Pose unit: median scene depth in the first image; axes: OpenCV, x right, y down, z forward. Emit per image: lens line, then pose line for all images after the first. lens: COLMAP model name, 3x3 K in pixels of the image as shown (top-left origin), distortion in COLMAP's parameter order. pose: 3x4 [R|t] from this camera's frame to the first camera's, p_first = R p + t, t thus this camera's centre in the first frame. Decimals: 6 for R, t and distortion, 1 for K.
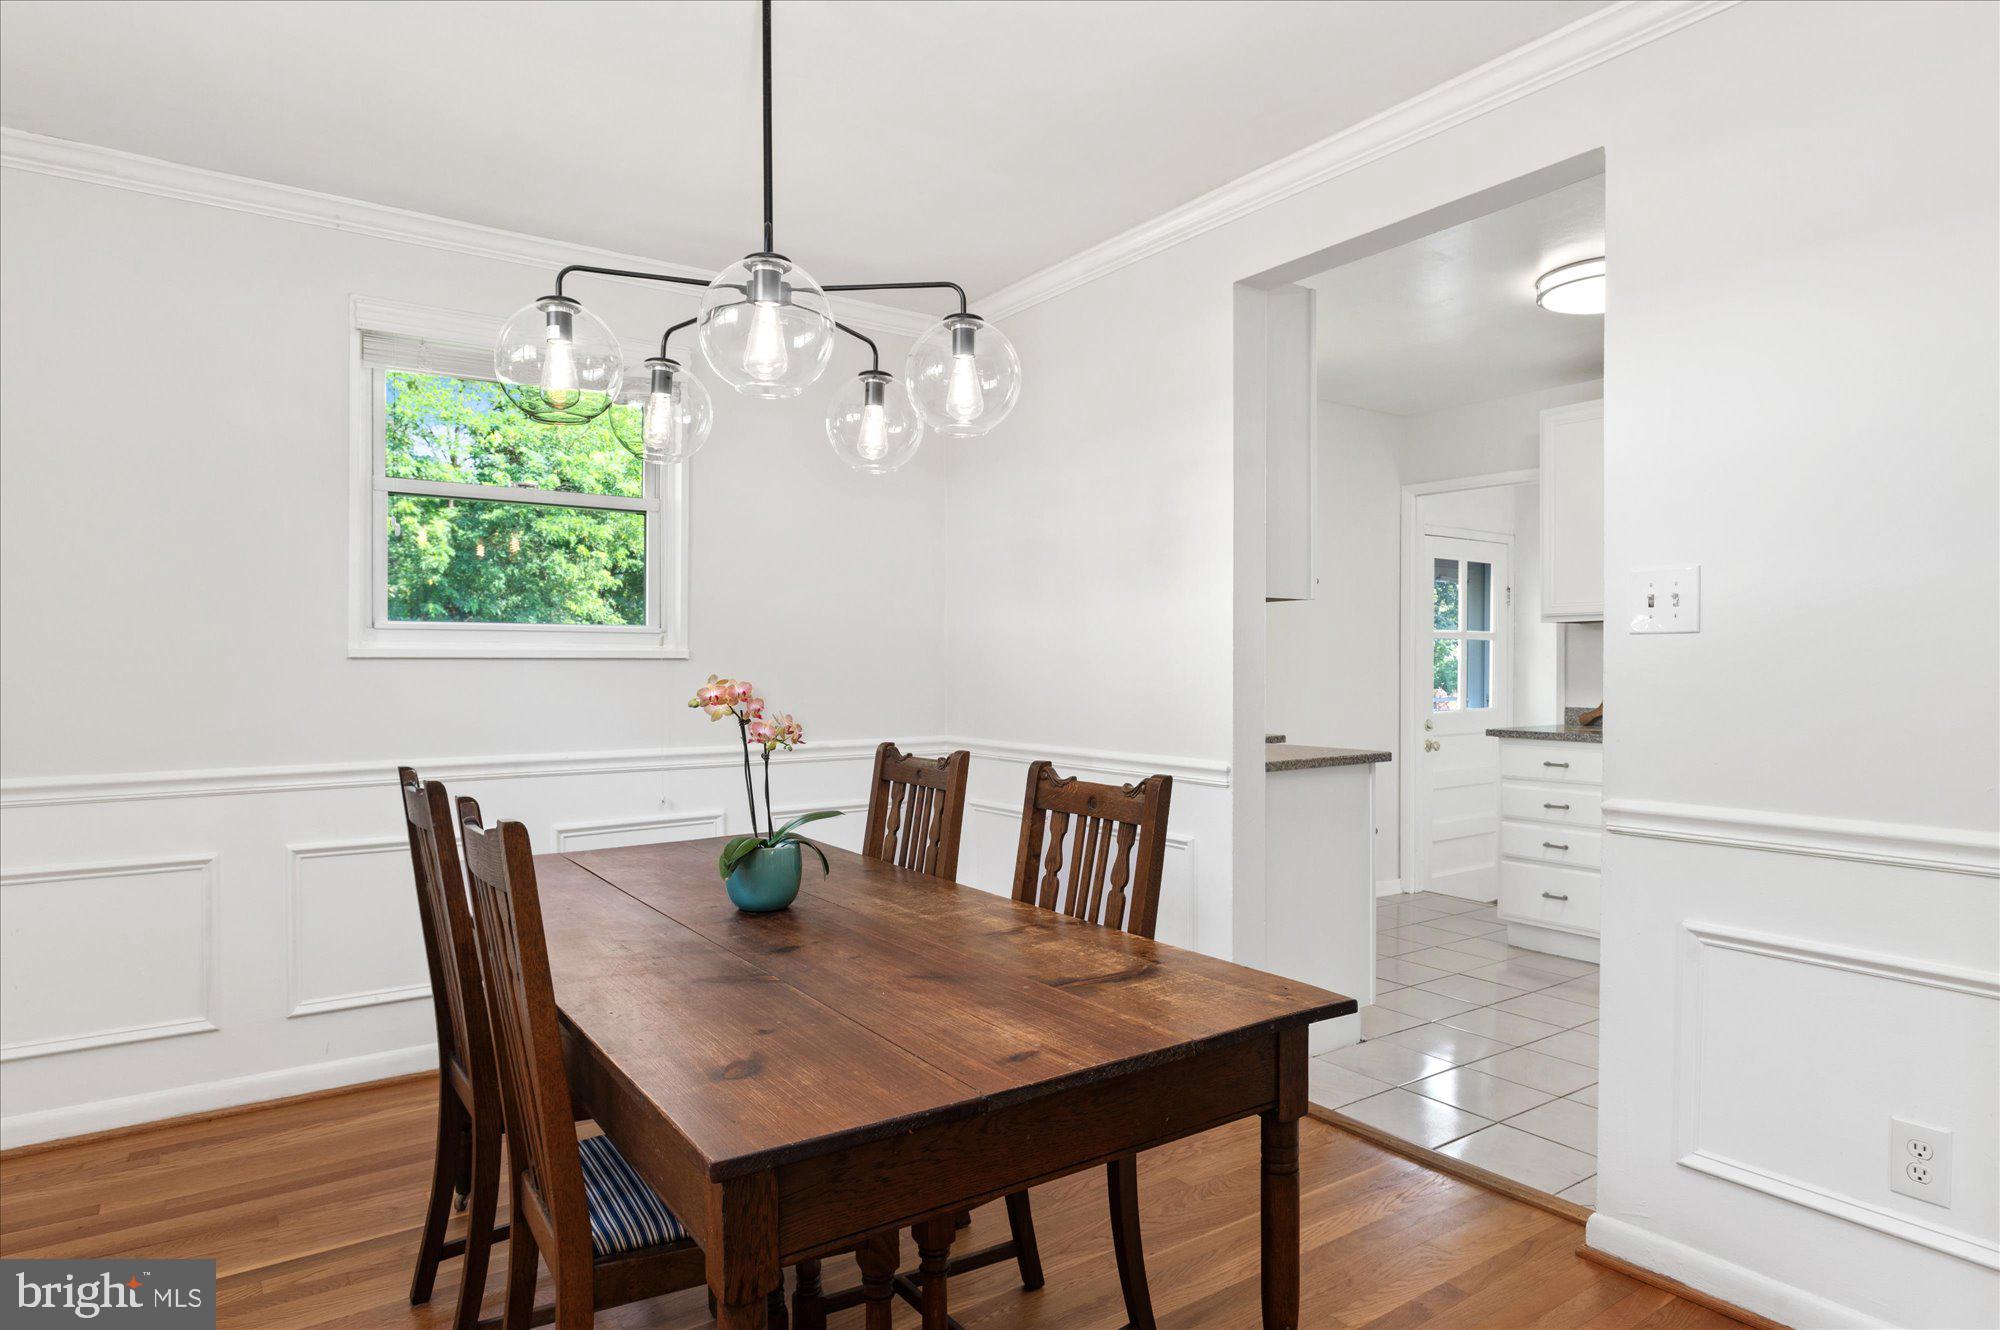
lens RADIAL K [[1149.2, 0, 1001.6], [0, 1149.2, 678.4], [0, 0, 1]] dist [-0.014732, 0.000001]
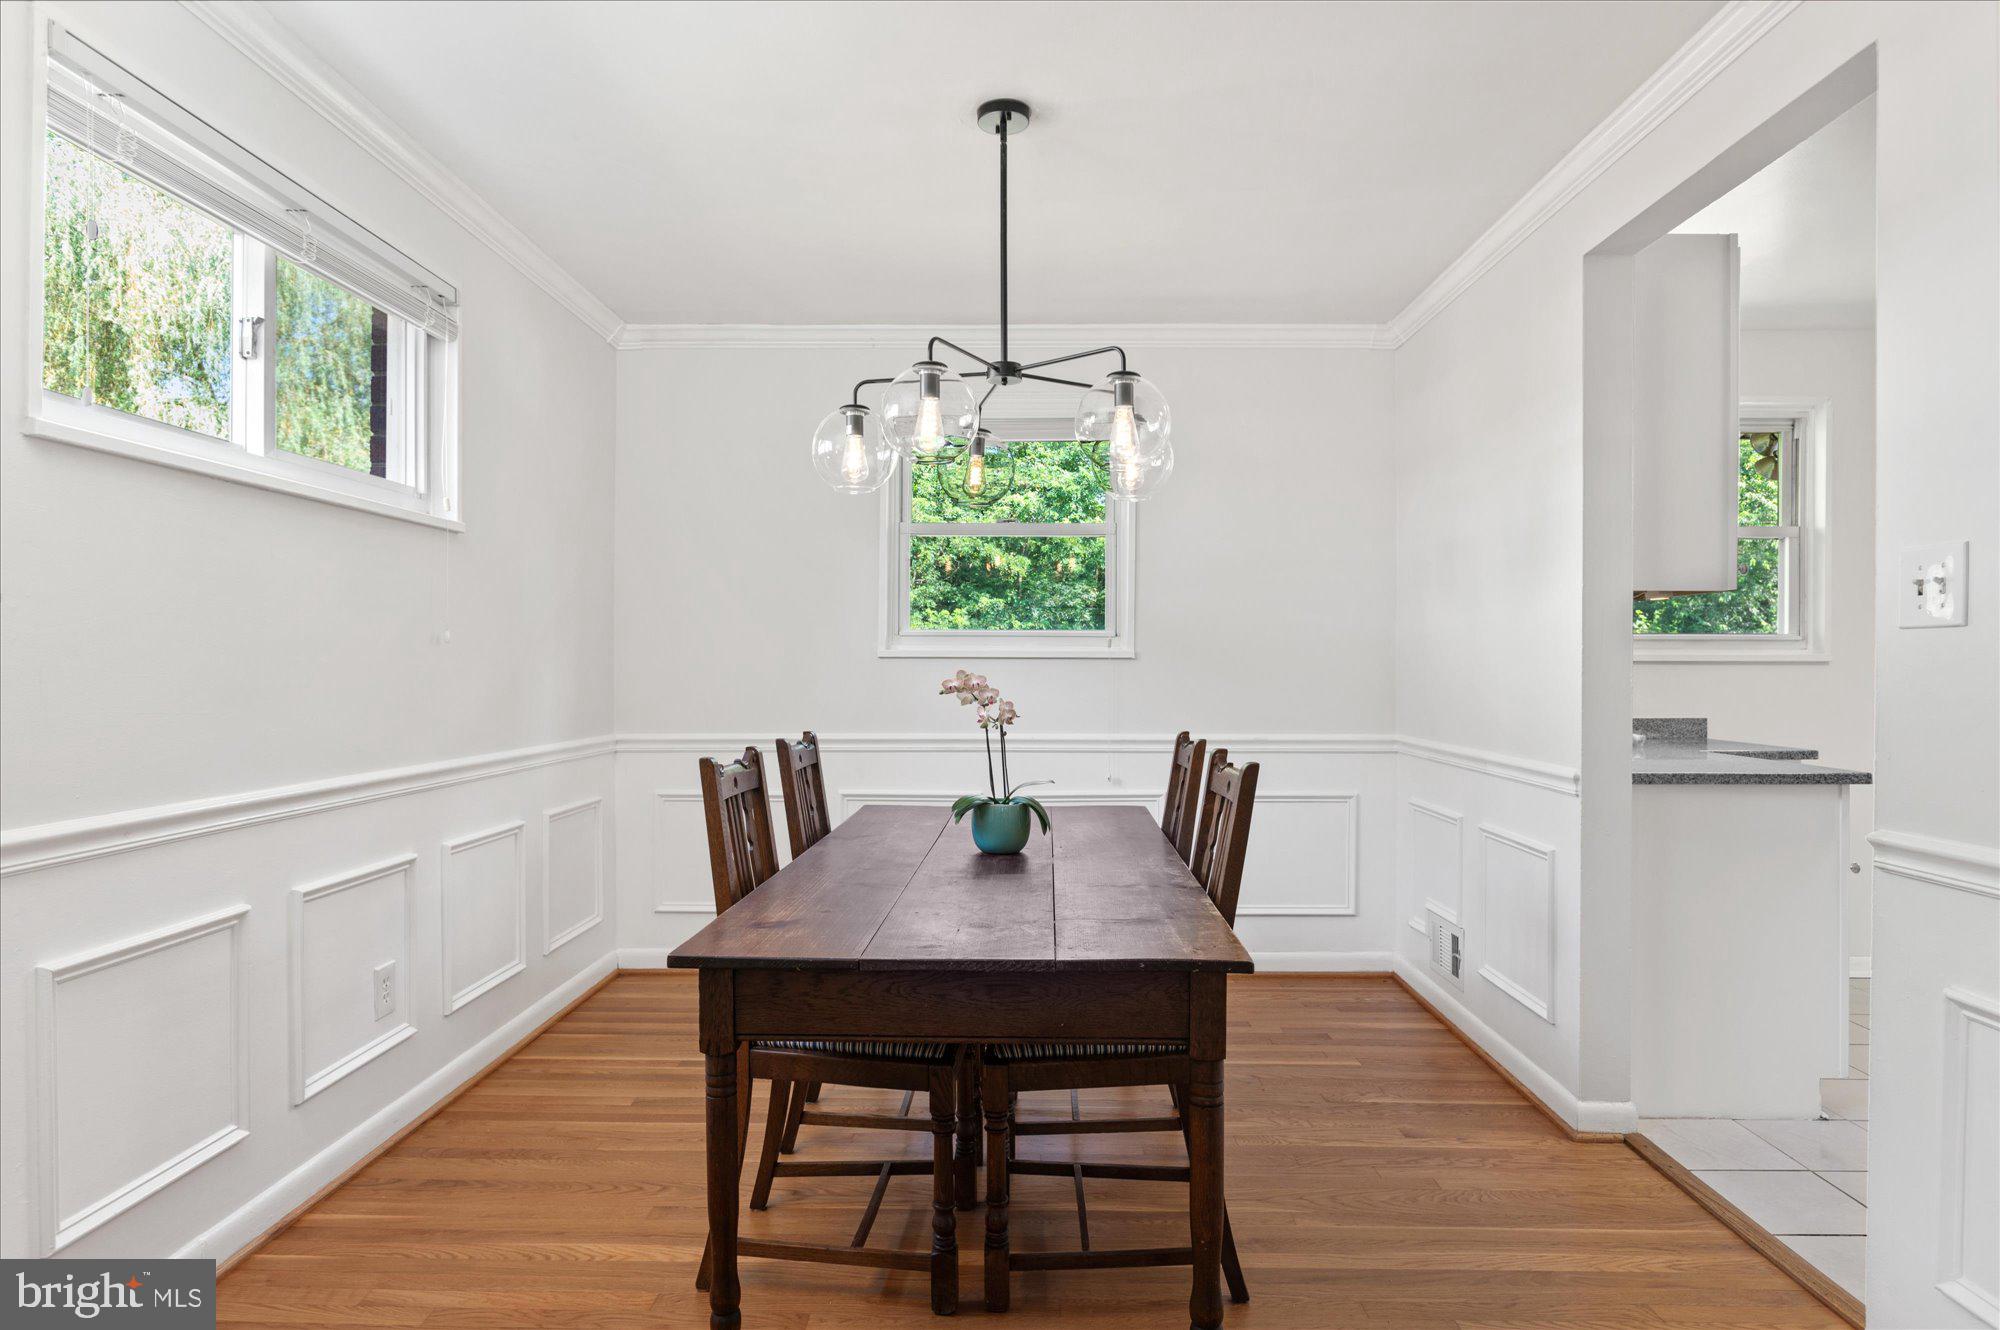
lens RADIAL K [[1140.9, 0, 1007.1], [0, 1140.9, 662.3], [0, 0, 1]] dist [-0.005315, -0.000091]
pose [[0.810079, 0.002681, -0.586315, 0.525357], [-0.011301, 0.999875, -0.011042, 0.002161], [0.586212, 0.015571, 0.810008, -0.031983]]
